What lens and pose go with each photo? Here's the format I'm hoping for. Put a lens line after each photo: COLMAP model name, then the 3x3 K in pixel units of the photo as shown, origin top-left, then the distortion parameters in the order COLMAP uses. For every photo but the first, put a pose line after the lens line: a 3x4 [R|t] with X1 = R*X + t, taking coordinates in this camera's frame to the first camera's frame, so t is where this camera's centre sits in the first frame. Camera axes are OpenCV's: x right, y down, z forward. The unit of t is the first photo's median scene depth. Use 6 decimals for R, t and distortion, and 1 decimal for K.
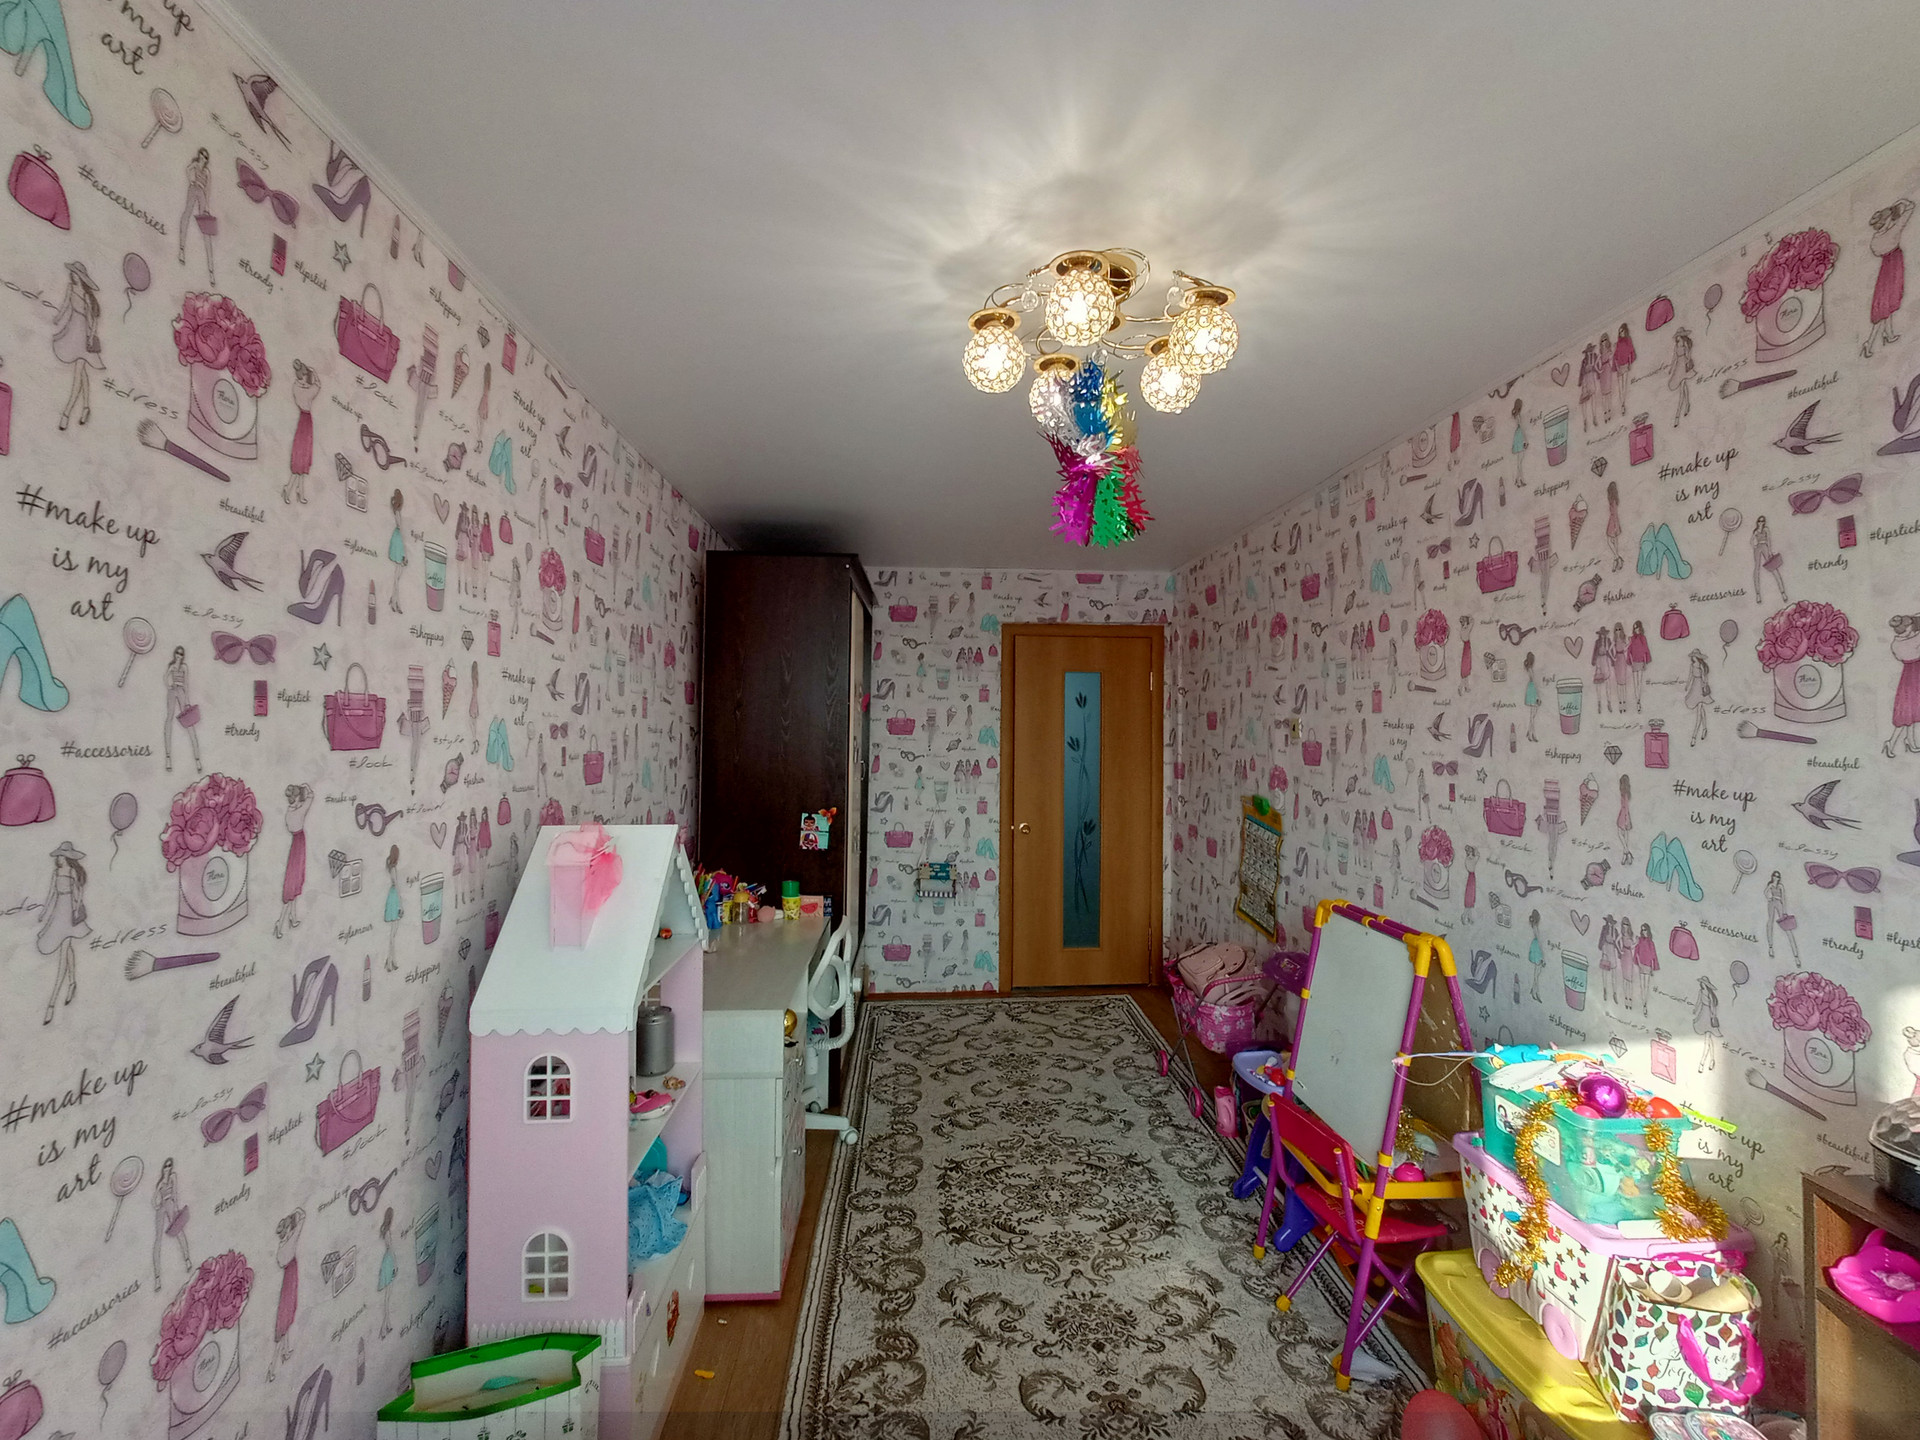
lens RADIAL K [[865.7, 0, 961.4], [0, 865.7, 706.9], [0, 0, 1]] dist [0.000168, 0.000422]
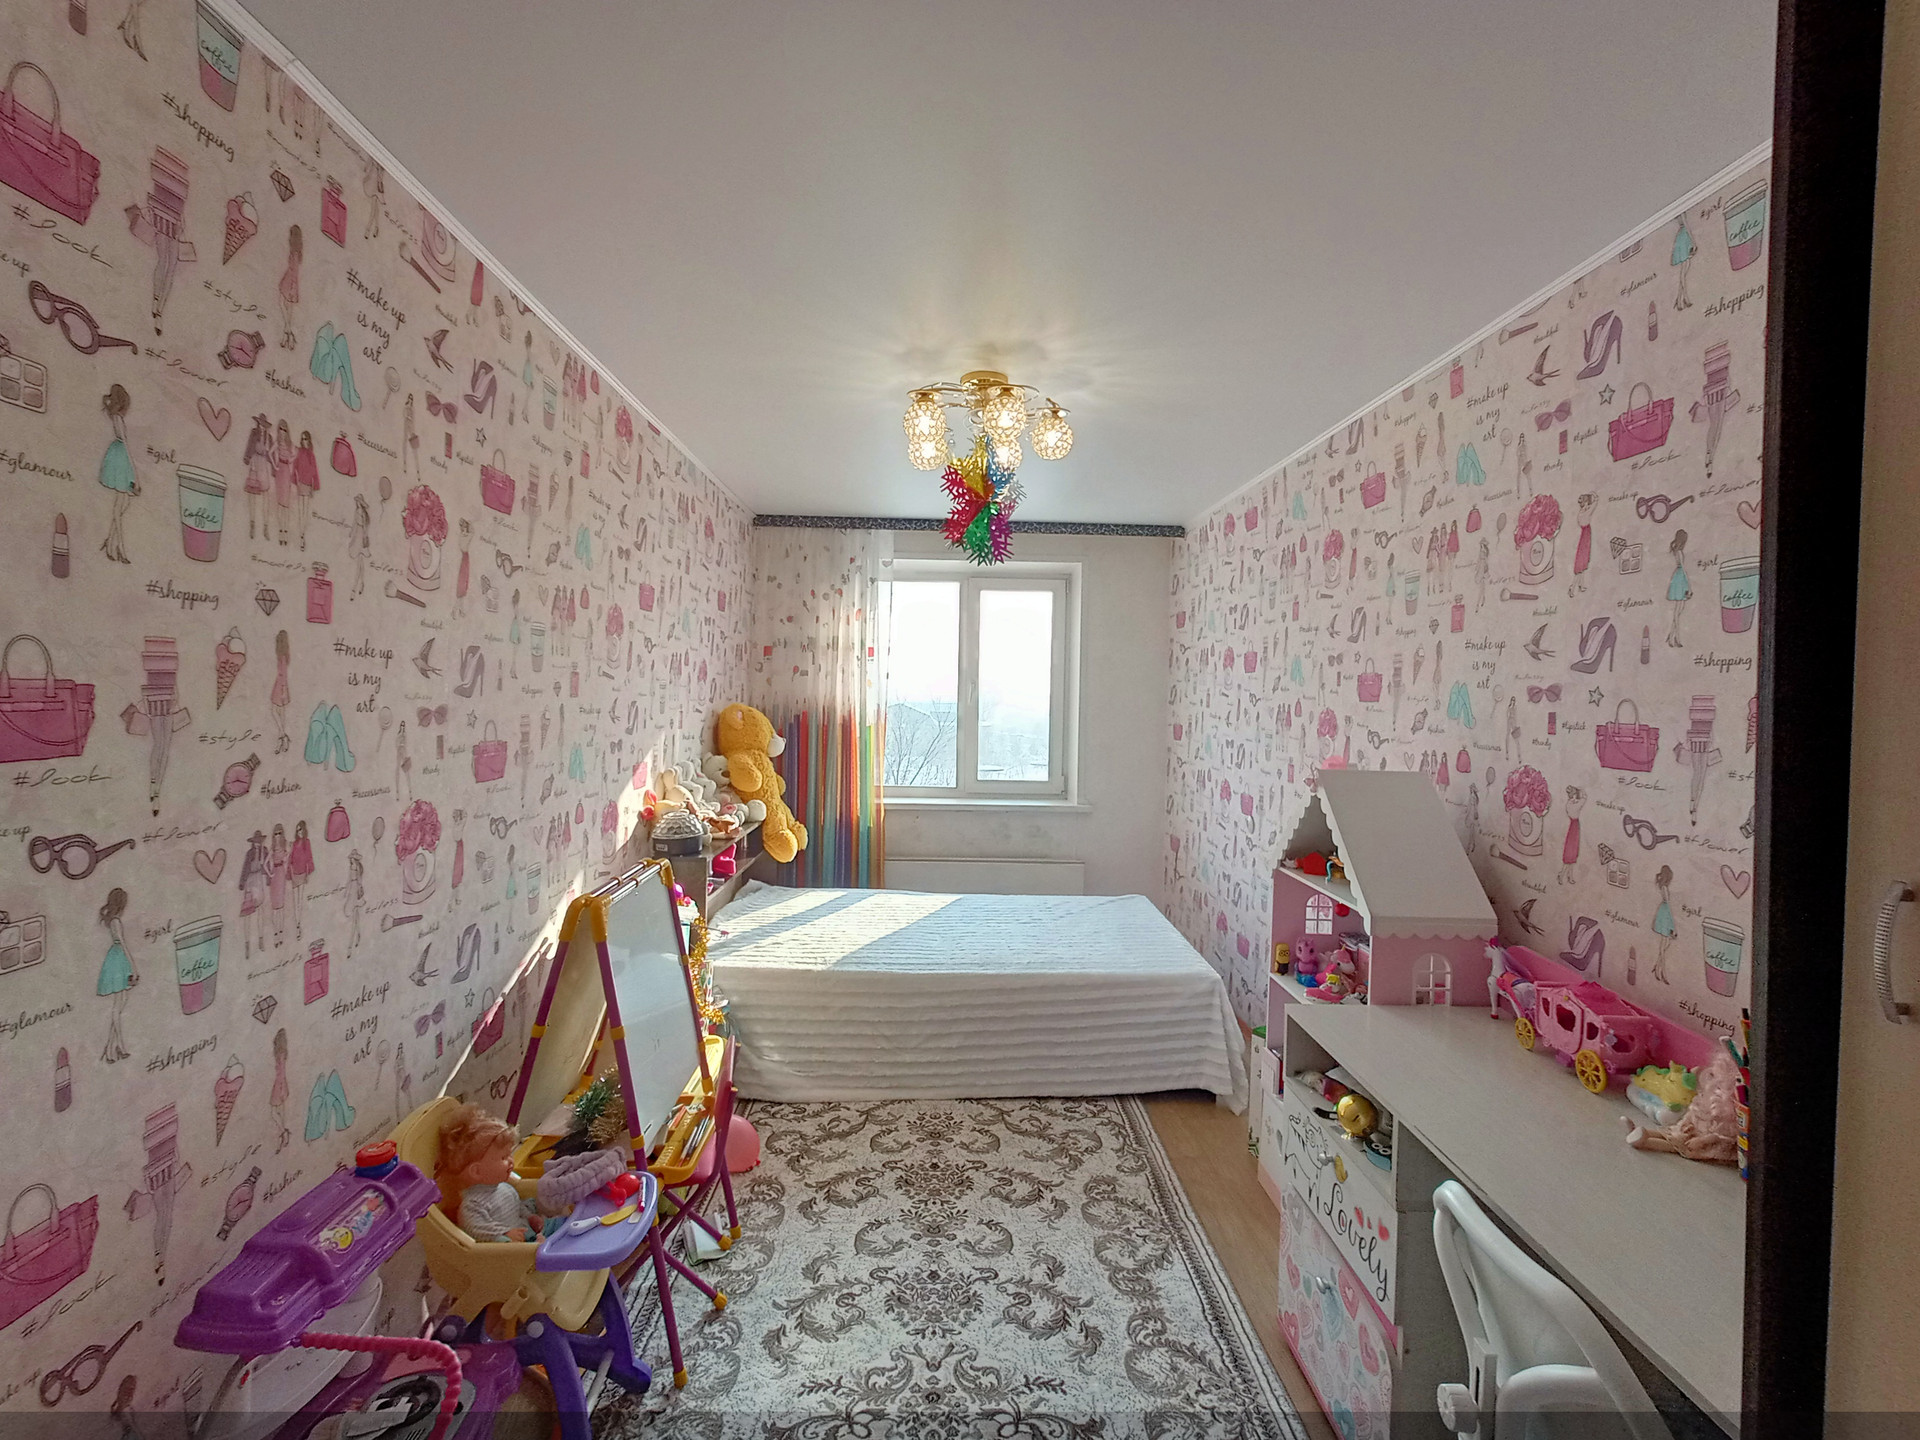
lens RADIAL K [[865.7, 0, 961.4], [0, 865.7, 706.9], [0, 0, 1]] dist [0.000168, 0.000422]
pose [[-0.999354, -0.026901, 0.023821, 0.116410], [-0.027011, 0.999626, -0.004290, 0.062860], [-0.023697, -0.004931, -0.999707, 1.977425]]
